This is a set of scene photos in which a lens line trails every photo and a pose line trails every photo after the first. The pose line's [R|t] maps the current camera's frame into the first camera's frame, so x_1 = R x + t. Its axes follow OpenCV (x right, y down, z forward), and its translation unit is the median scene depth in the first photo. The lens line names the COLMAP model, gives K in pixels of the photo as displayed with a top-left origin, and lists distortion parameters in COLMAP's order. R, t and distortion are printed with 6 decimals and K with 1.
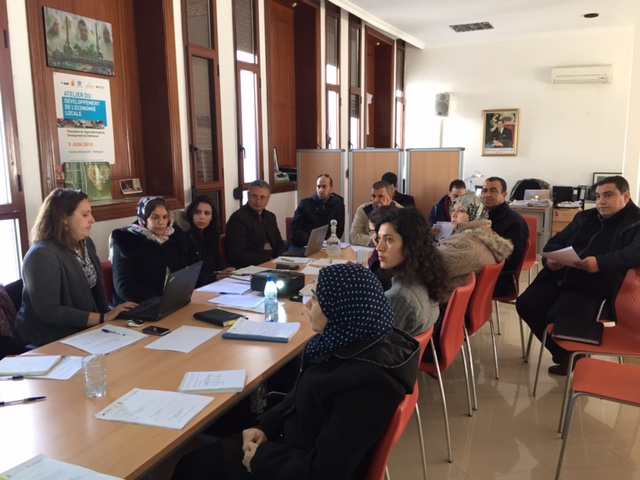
lens RADIAL K [[538.8, 0, 320.2], [0, 538.8, 239.7], [0, 0, 1]] dist [-0.004745, -0.005732]
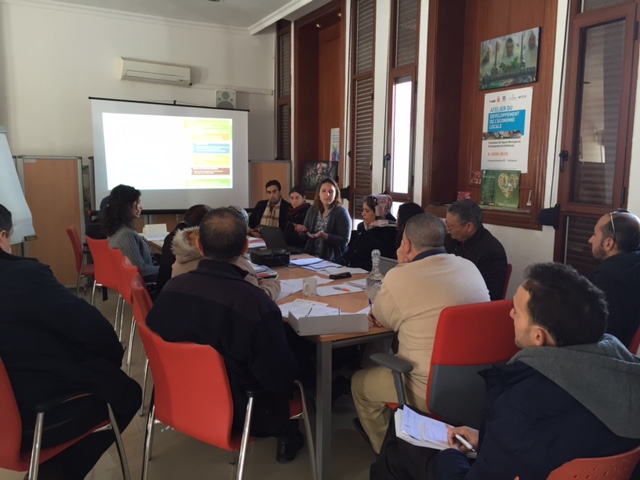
lens RADIAL K [[538.8, 0, 320.1], [0, 538.8, 241.3], [0, 0, 1]] dist [-0.004745, -0.005732]
pose [[-0.577401, 0.122522, -0.807215, 0.679213], [-0.129039, 0.962556, 0.238402, -0.221402], [0.806199, 0.241816, -0.539970, 1.348411]]
